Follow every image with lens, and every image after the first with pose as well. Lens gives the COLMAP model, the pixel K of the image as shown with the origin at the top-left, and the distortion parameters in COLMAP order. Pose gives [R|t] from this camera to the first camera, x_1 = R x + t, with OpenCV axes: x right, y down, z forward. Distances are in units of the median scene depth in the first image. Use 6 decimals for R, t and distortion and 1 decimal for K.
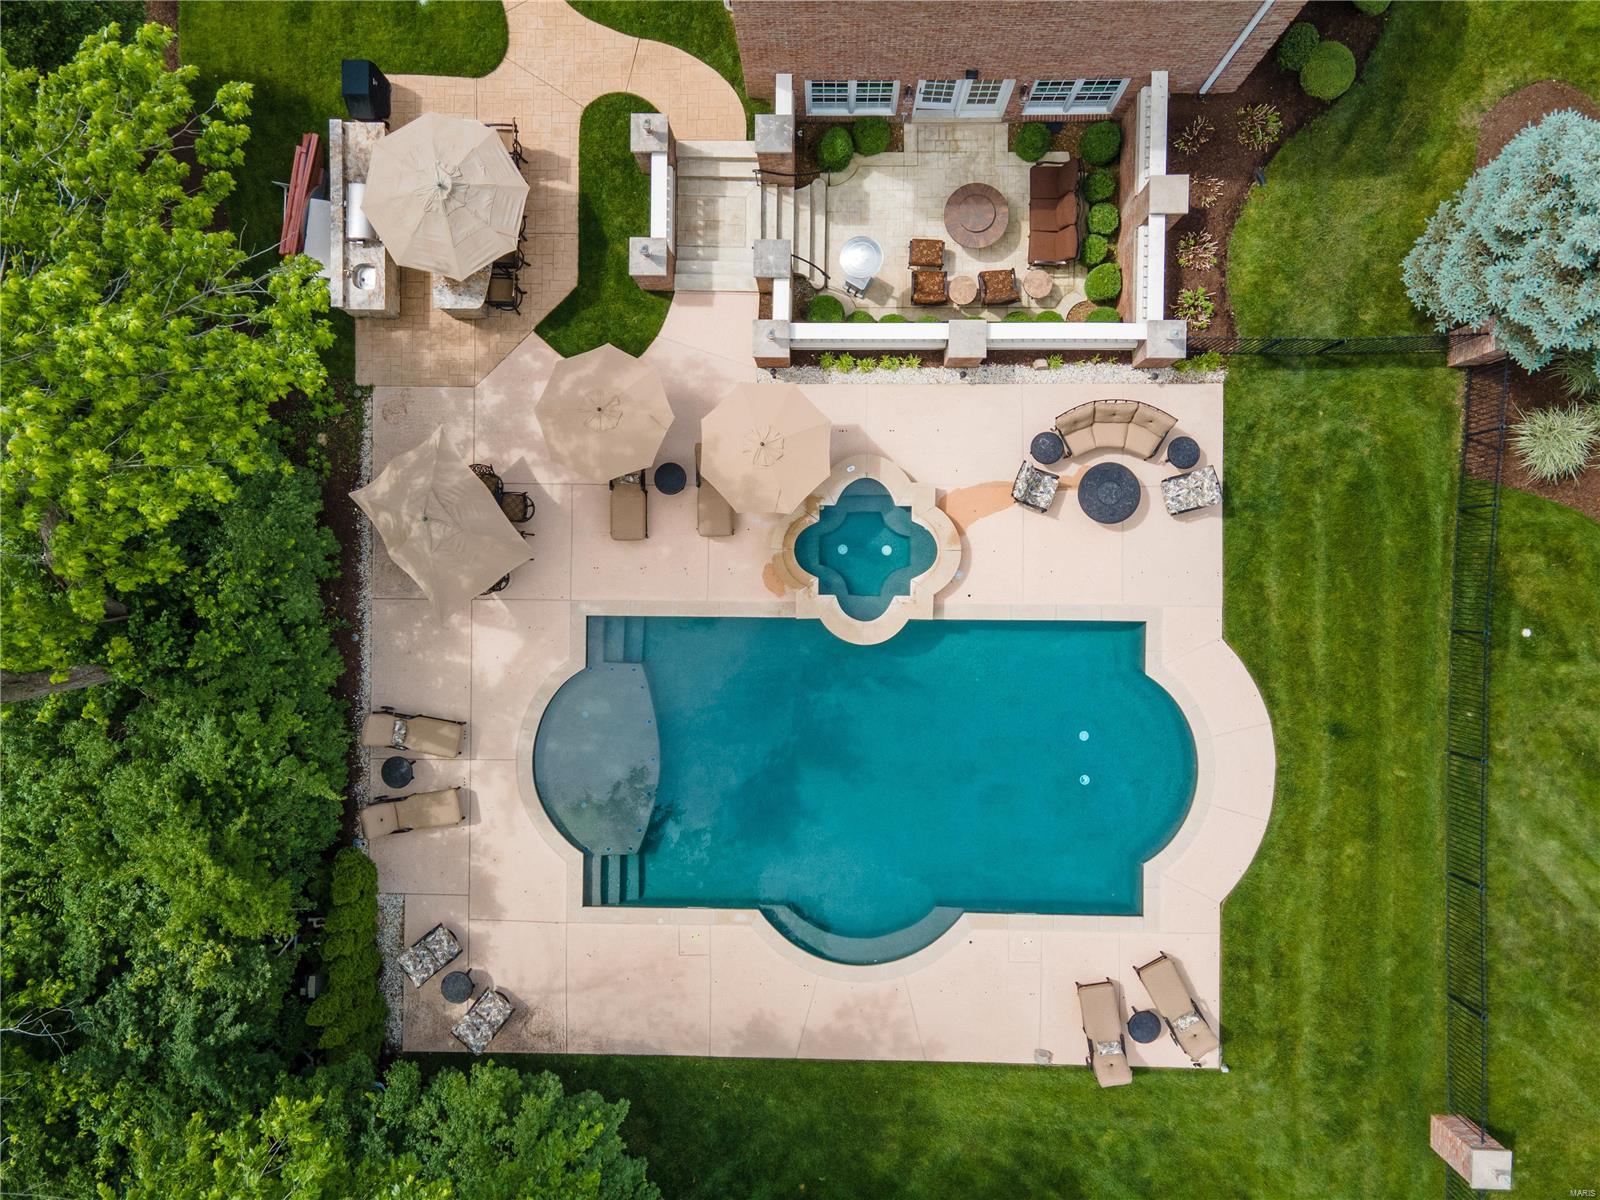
lens RADIAL K [[1144.9, 0, 800.0], [0, 1144.9, 600.0], [0, 0, 1]] dist [0.004201, 0.001976]
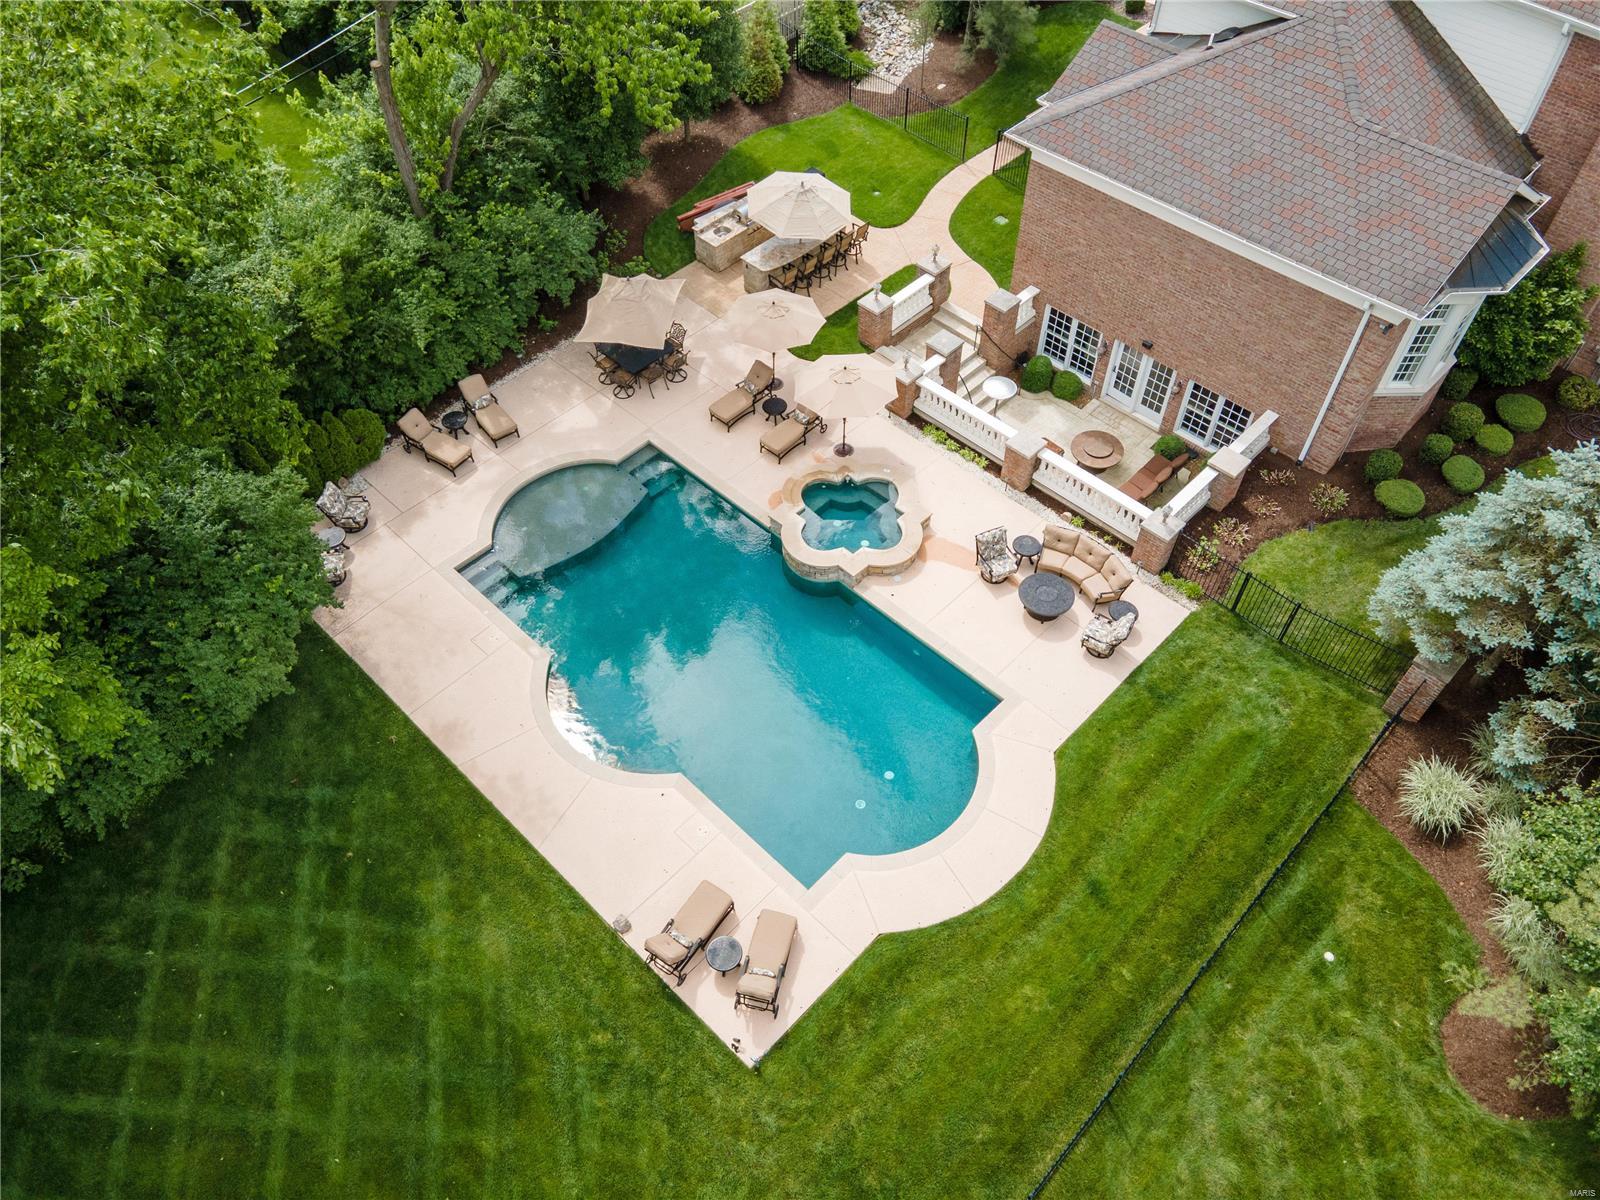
lens RADIAL K [[1144.9, 0, 800.0], [0, 1144.9, 600.0], [0, 0, 1]] dist [0.004201, 0.001976]
pose [[0.723457, 0.559454, -0.404501, 0.539953], [-0.690107, 0.569896, -0.446060, 0.562419], [-0.019027, 0.601855, 0.798379, 0.113200]]
